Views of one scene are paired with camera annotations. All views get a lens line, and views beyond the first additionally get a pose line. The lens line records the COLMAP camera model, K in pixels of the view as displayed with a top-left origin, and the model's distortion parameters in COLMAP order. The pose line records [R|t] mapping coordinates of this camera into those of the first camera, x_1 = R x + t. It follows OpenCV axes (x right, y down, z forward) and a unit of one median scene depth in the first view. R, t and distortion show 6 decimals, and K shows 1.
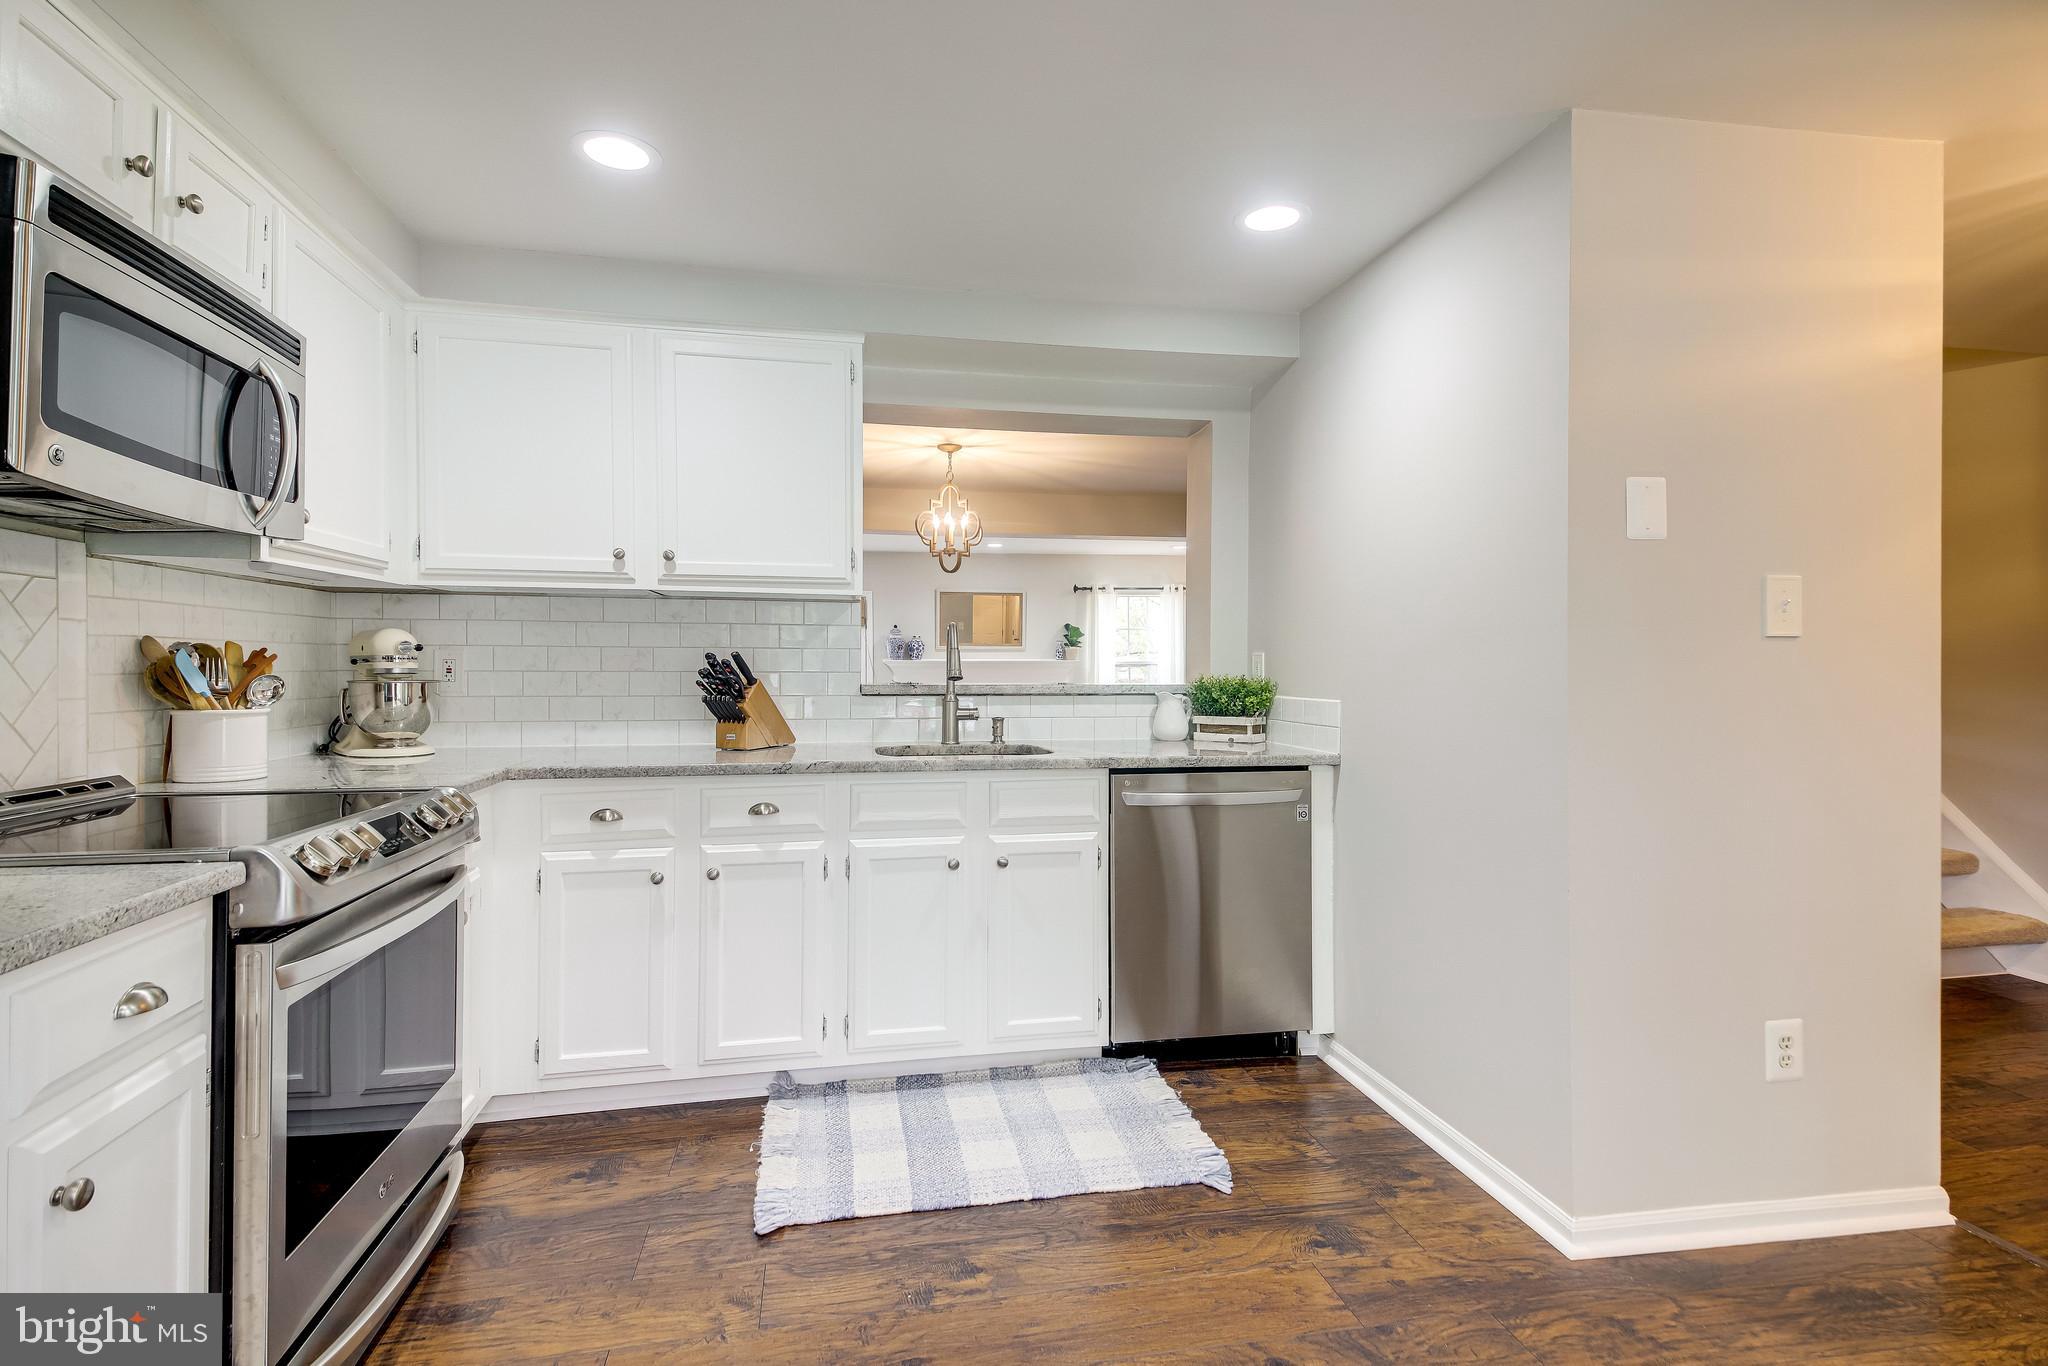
lens RADIAL K [[1014.7, 0, 1021.2], [0, 1014.7, 668.8], [0, 0, 1]] dist [0.030595, -0.027368]
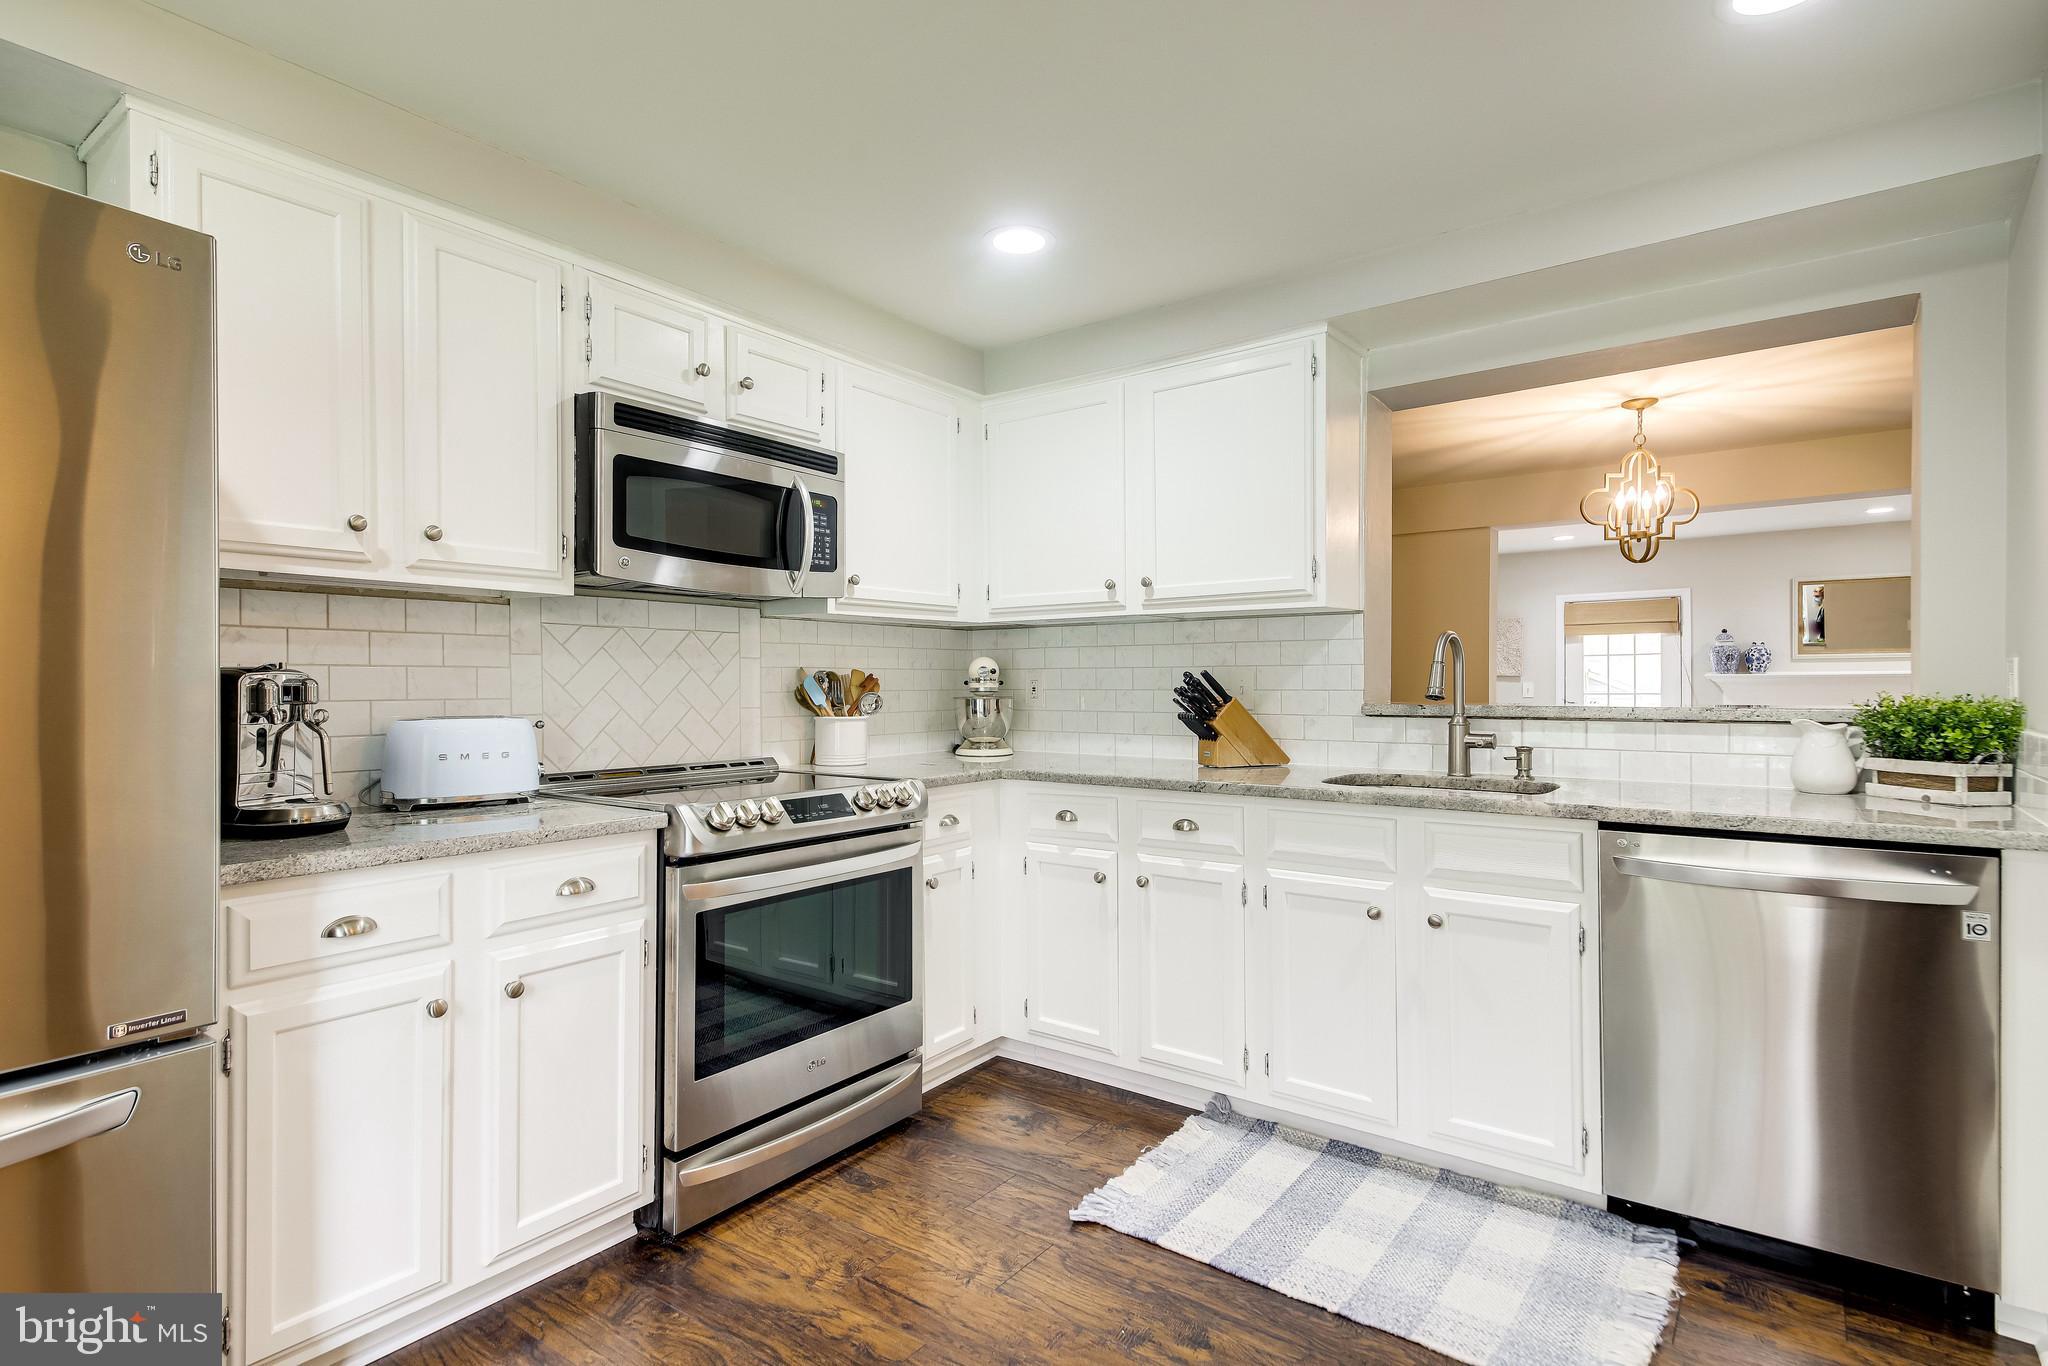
lens RADIAL K [[1014.7, 0, 984.0], [0, 1014.7, 687.8], [0, 0, 1]] dist [0.030595, -0.027368]
pose [[0.648757, -0.001981, -0.760993, 0.366959], [0.003521, 0.999994, 0.000399, -0.000511], [0.760987, -0.002938, 0.648760, 0.180010]]
